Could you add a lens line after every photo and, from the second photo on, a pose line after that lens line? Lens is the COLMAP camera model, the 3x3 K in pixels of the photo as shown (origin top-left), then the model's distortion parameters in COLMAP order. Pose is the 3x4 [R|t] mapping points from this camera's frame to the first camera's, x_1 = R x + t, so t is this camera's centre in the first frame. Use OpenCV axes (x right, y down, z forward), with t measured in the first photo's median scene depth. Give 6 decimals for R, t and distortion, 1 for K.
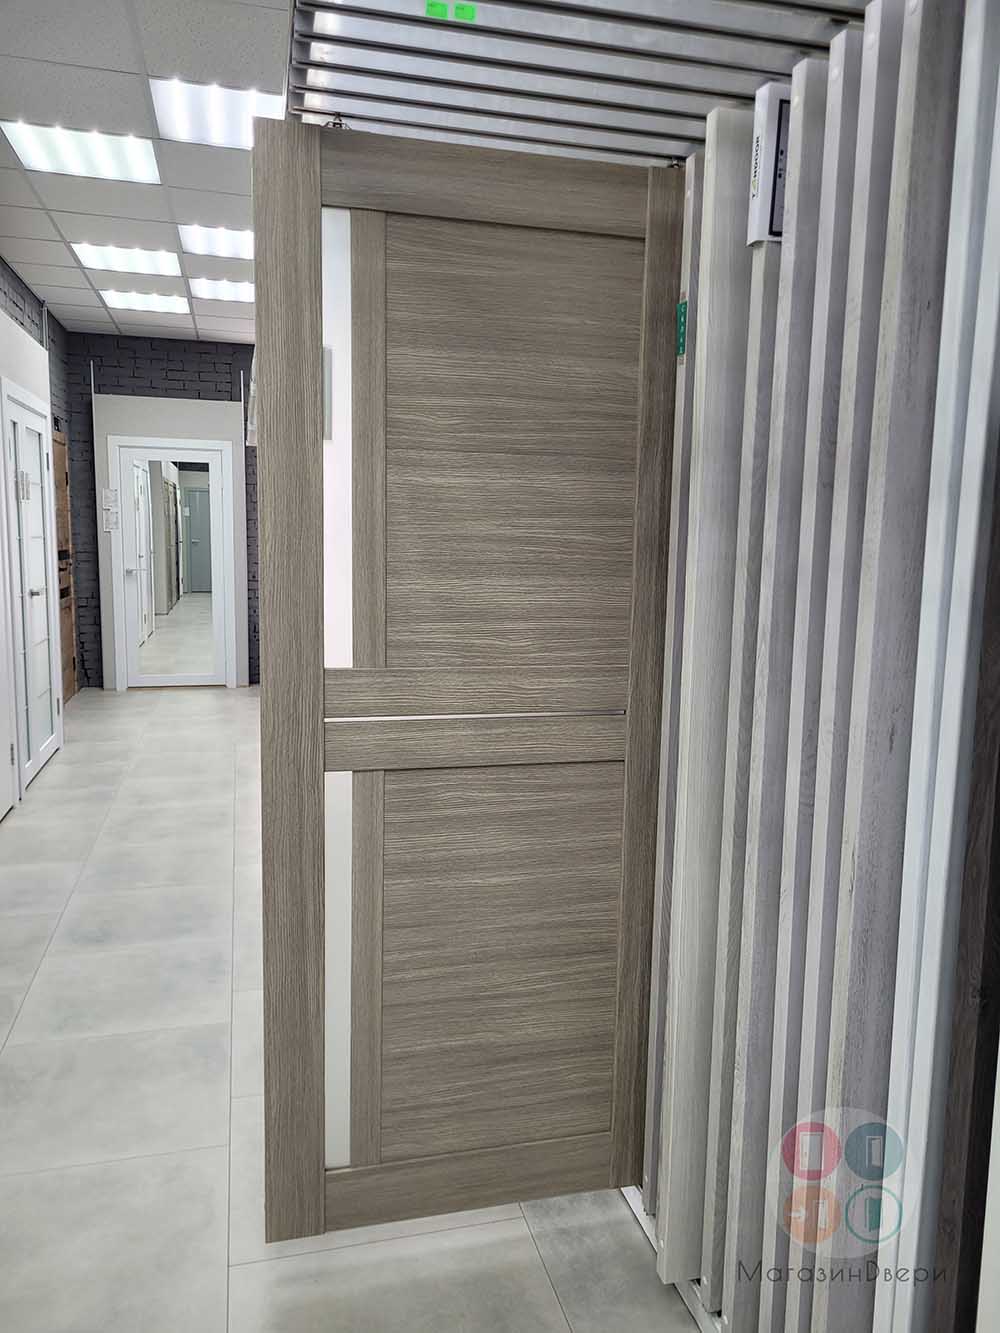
lens RADIAL K [[1007.9, 0, 521.0], [0, 1007.9, 676.0], [0, 0, 1]] dist [0.028164, -0.023550]
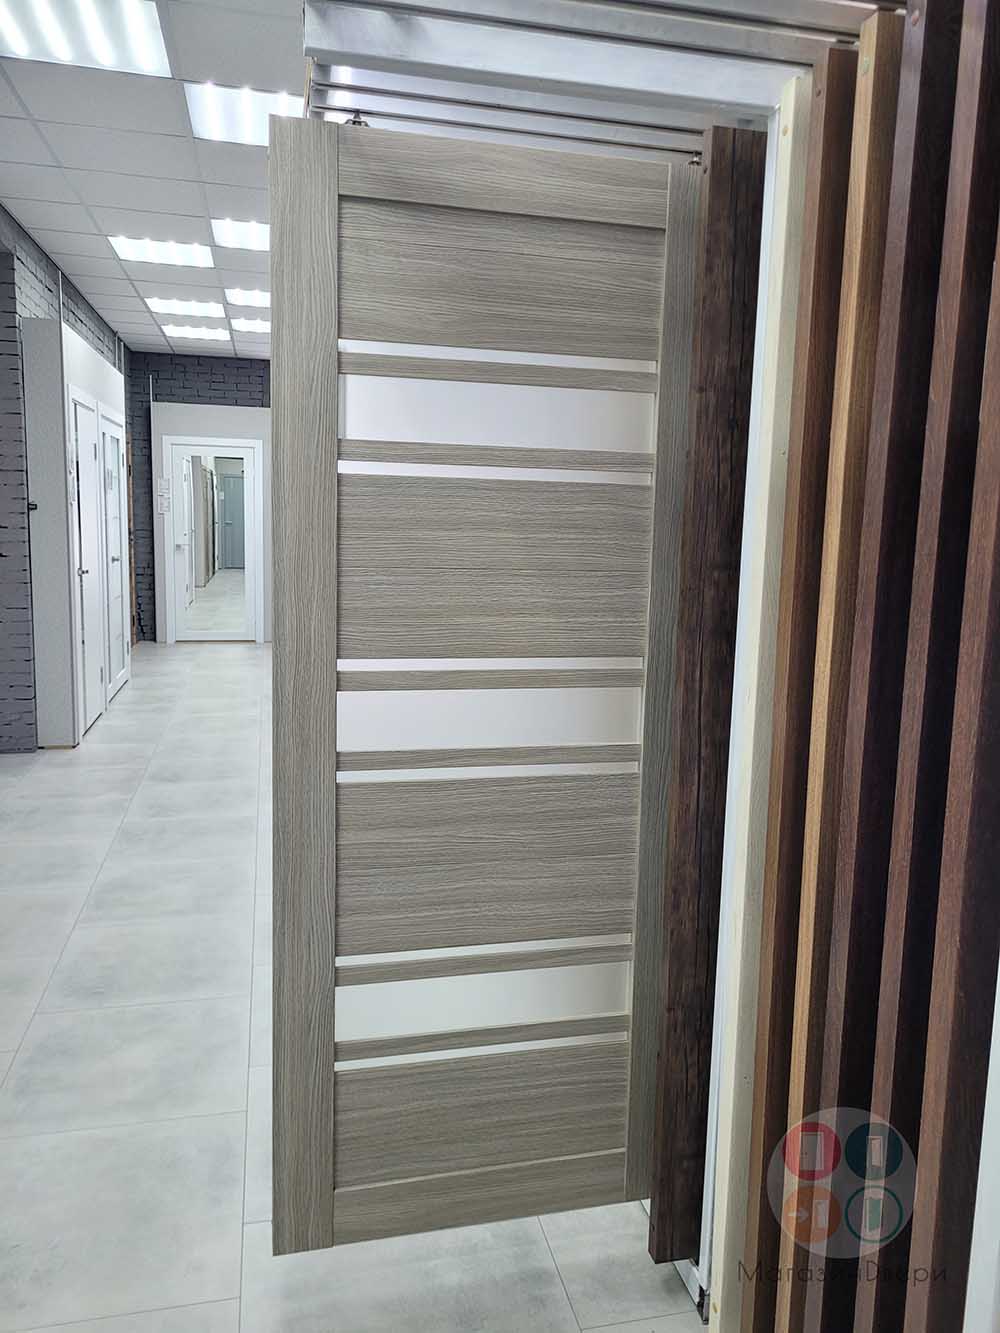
lens RADIAL K [[1007.9, 0, 509.7], [0, 1007.9, 654.7], [0, 0, 1]] dist [0.028164, -0.023550]
pose [[0.999264, 0.008693, -0.037352, 0.151056], [-0.008834, 0.999954, -0.003626, 0.073377], [0.037319, 0.003953, 0.999296, -0.519082]]
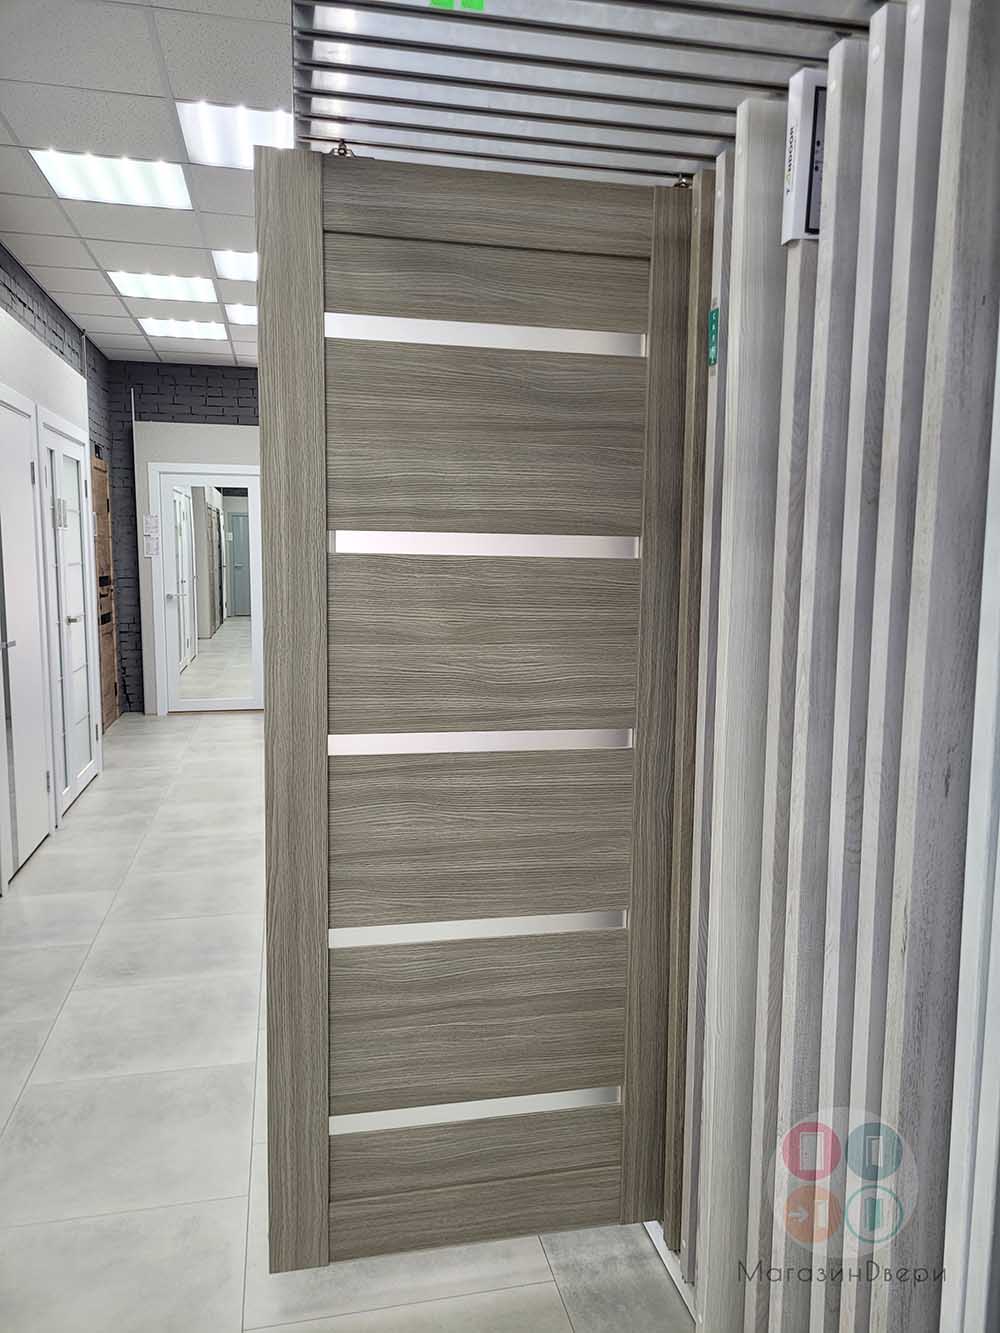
lens RADIAL K [[1007.9, 0, 523.9], [0, 1007.9, 682.5], [0, 0, 1]] dist [0.028164, -0.023550]
pose [[0.999187, -0.006272, -0.039832, 0.009671], [0.005724, 0.999887, -0.013873, -0.005703], [0.039915, 0.013633, 0.999110, 0.030535]]
